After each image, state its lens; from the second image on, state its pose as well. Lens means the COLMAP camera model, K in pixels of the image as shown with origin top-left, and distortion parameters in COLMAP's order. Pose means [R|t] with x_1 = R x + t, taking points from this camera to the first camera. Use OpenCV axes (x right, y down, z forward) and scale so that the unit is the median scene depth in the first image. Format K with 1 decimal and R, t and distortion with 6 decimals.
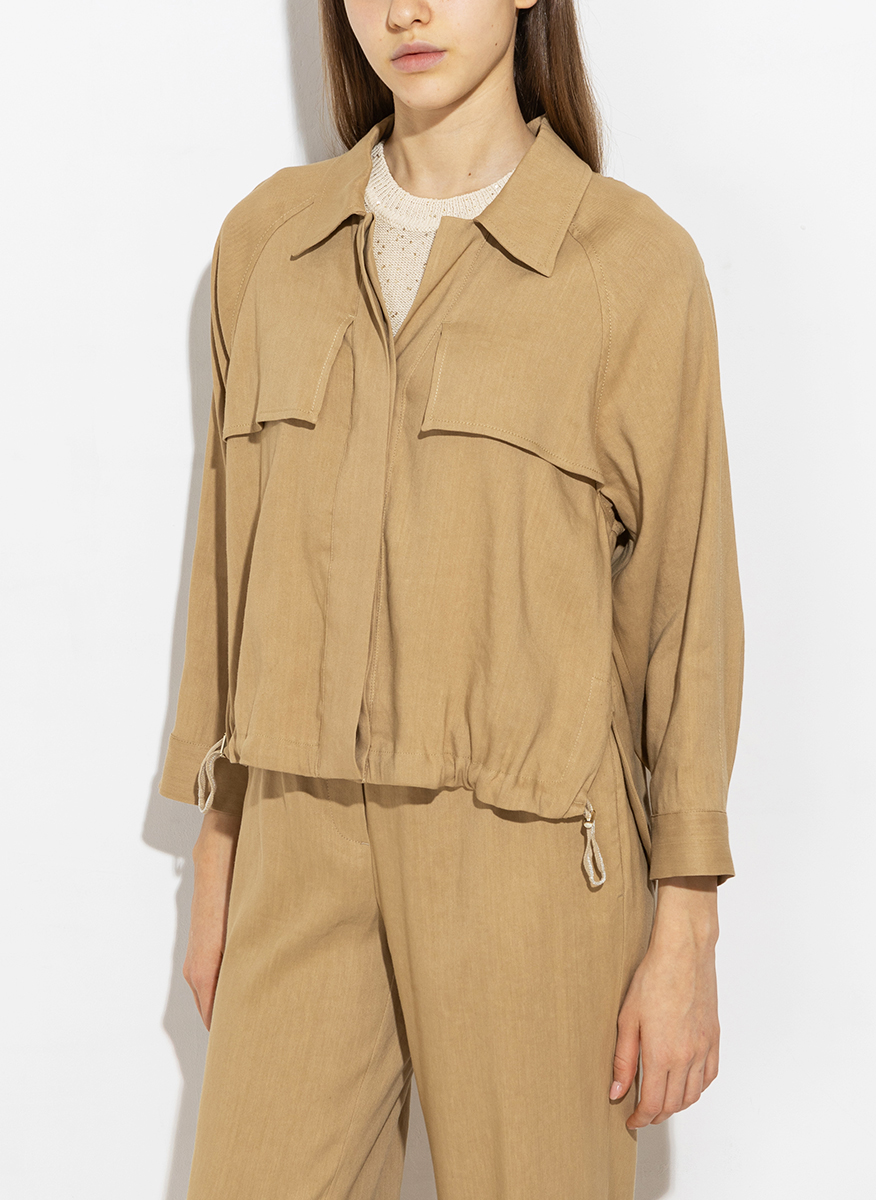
lens RADIAL K [[2489.0, 0, 438.0], [0, 2489.0, 600.0], [0, 0, 1]] dist [-0.080372, -4.540948]
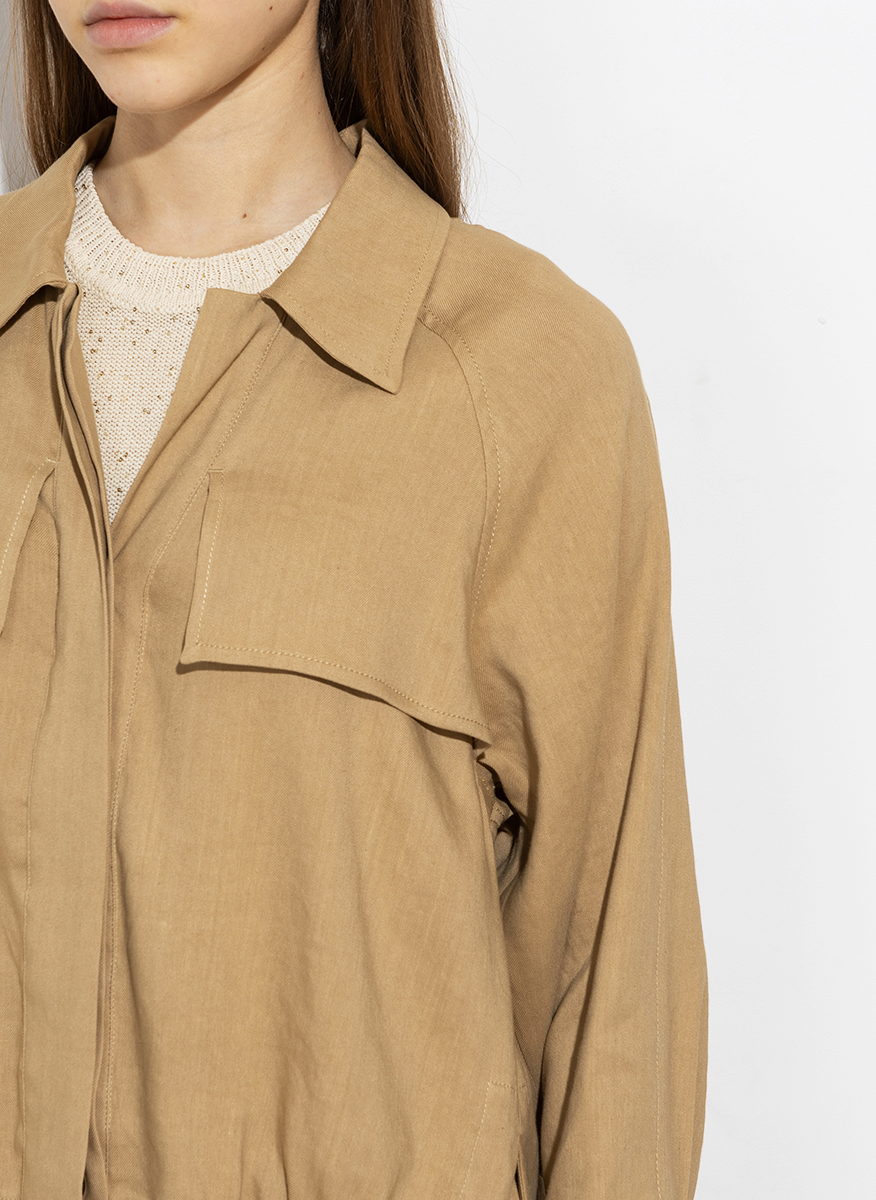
lens RADIAL K [[2489.0, 0, 438.0], [0, 2489.0, 600.0], [0, 0, 1]] dist [-0.080372, -4.540948]
pose [[0.980147, -0.015022, 0.197704, -0.061056], [0.020756, 0.999421, -0.026961, -0.064870], [-0.197185, 0.030529, 0.979891, 0.421765]]
